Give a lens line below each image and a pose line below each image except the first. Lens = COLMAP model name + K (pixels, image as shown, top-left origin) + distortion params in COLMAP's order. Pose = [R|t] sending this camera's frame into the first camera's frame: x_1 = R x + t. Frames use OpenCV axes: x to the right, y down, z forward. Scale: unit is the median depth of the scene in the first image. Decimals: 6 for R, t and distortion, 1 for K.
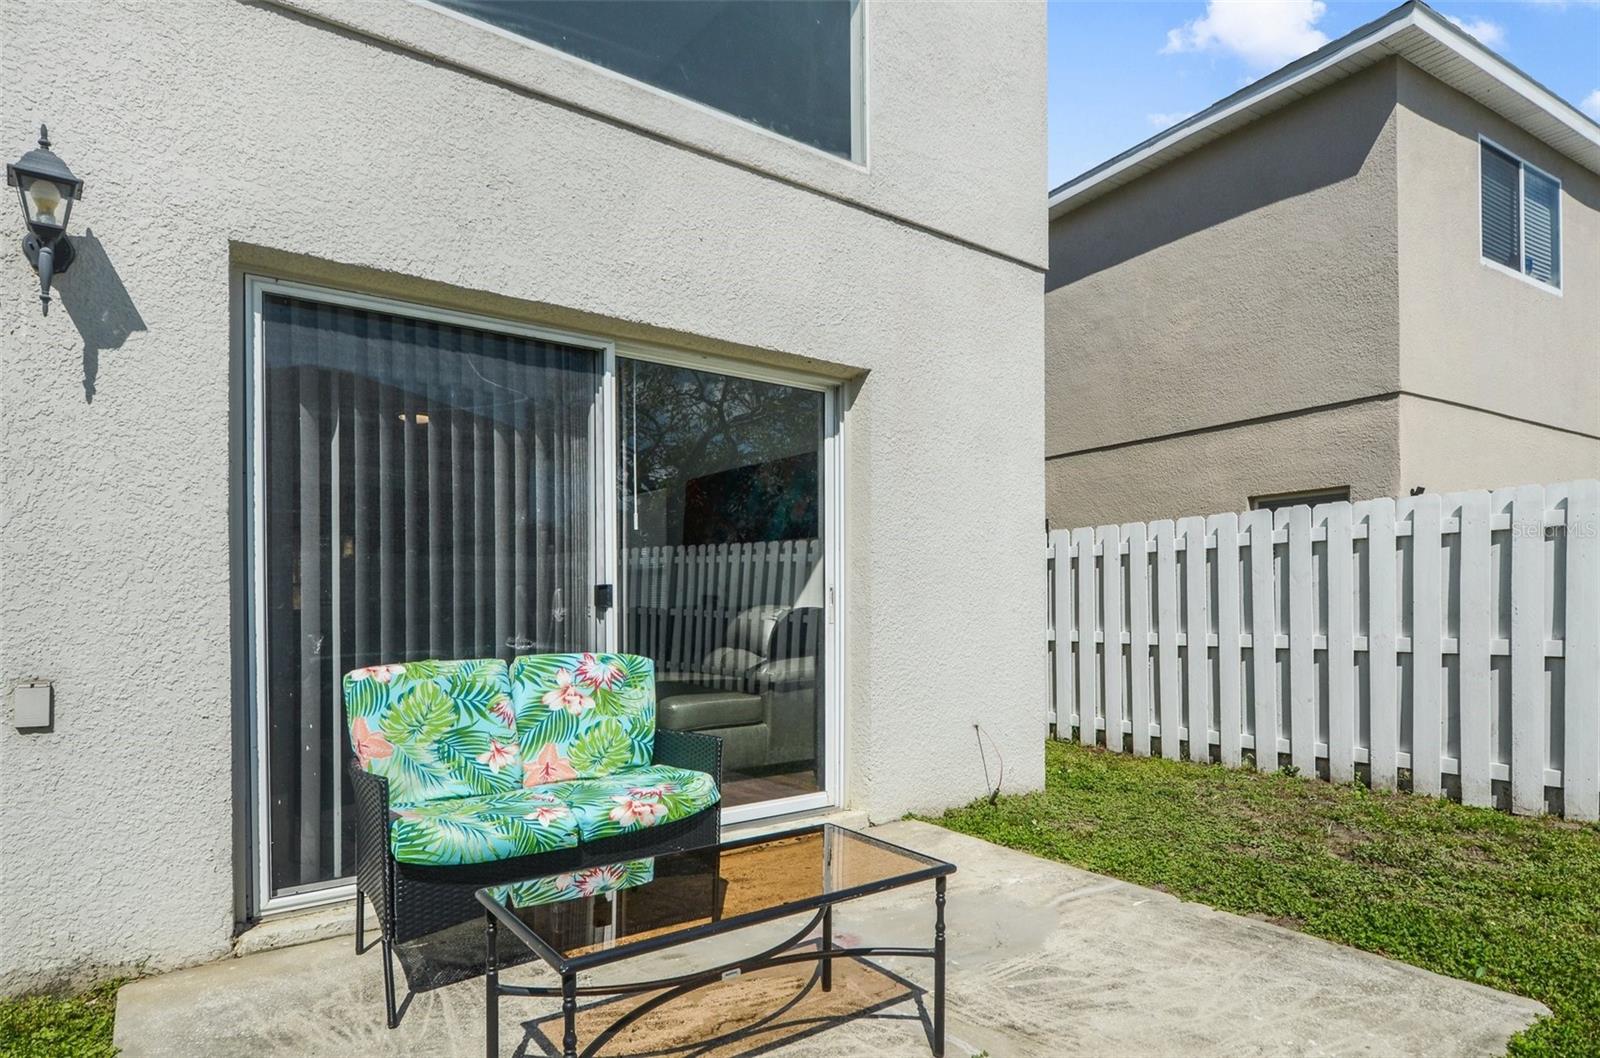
lens RADIAL K [[885.7, 0, 801.8], [0, 885.7, 607.0], [0, 0, 1]] dist [-0.002441, -0.000740]
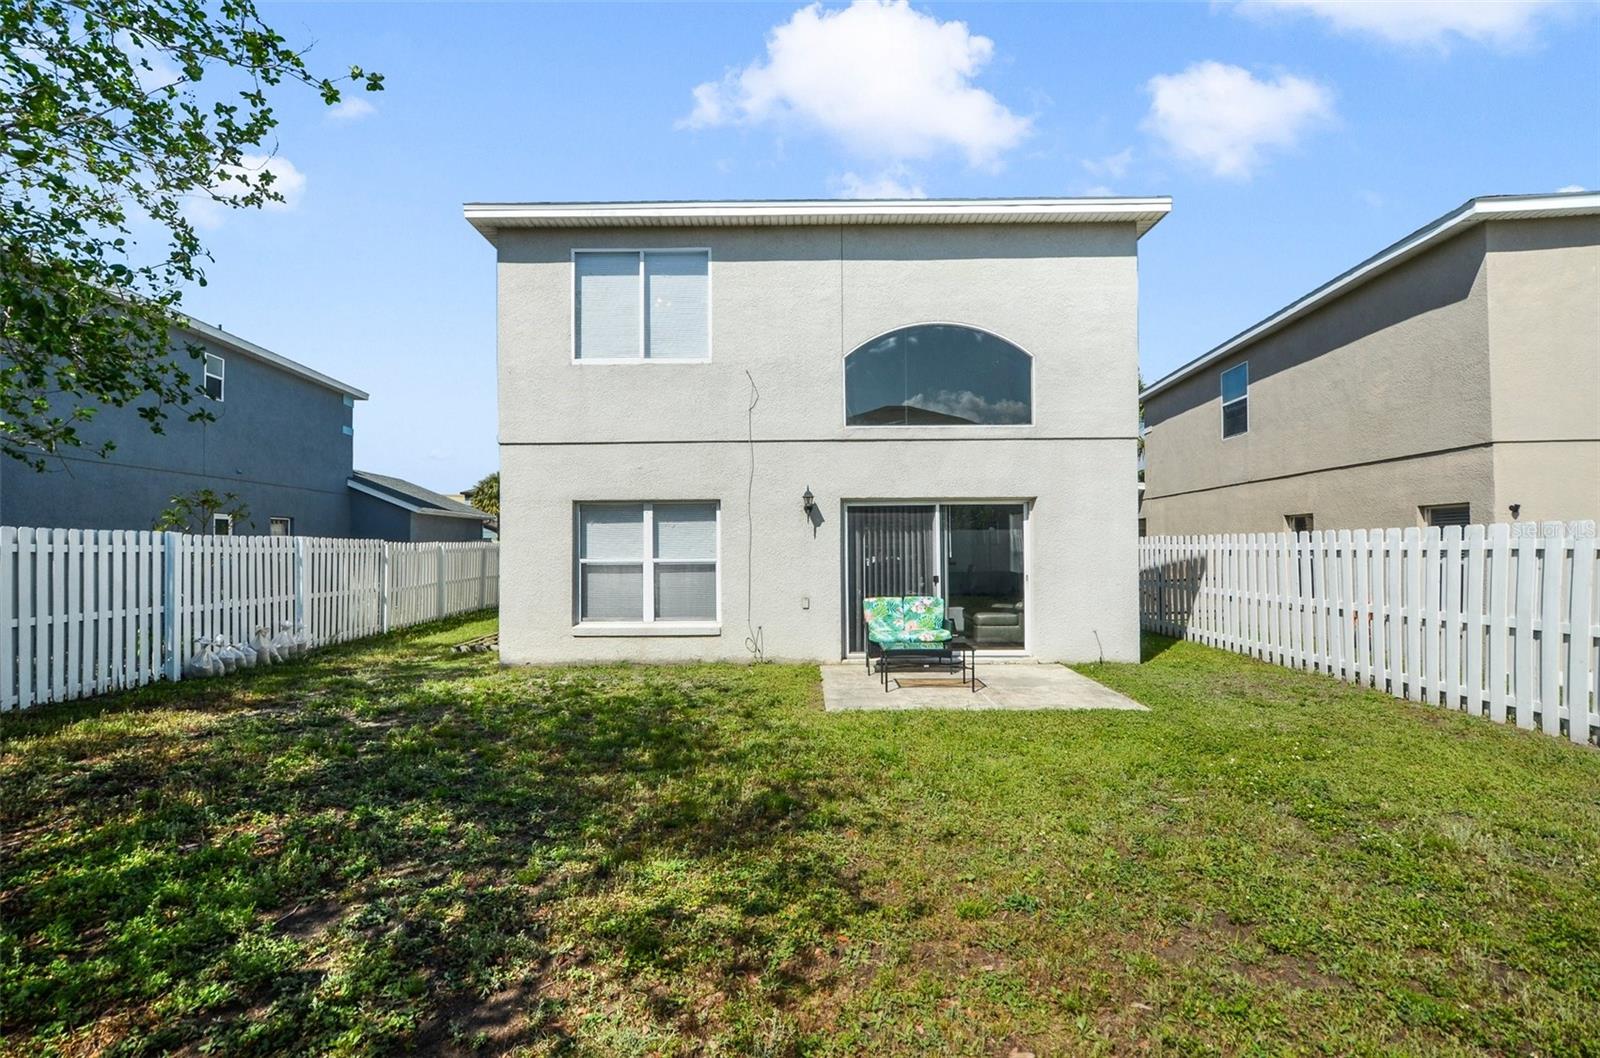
lens RADIAL K [[725.4, 0, 794.7], [0, 725.4, 540.5], [0, 0, 1]] dist [0.001964, 0.000060]
pose [[0.797690, -0.005679, -0.603041, 0.989697], [-0.000682, 0.999947, -0.010318, -0.128950], [0.603067, 0.008641, 0.797644, -1.481272]]
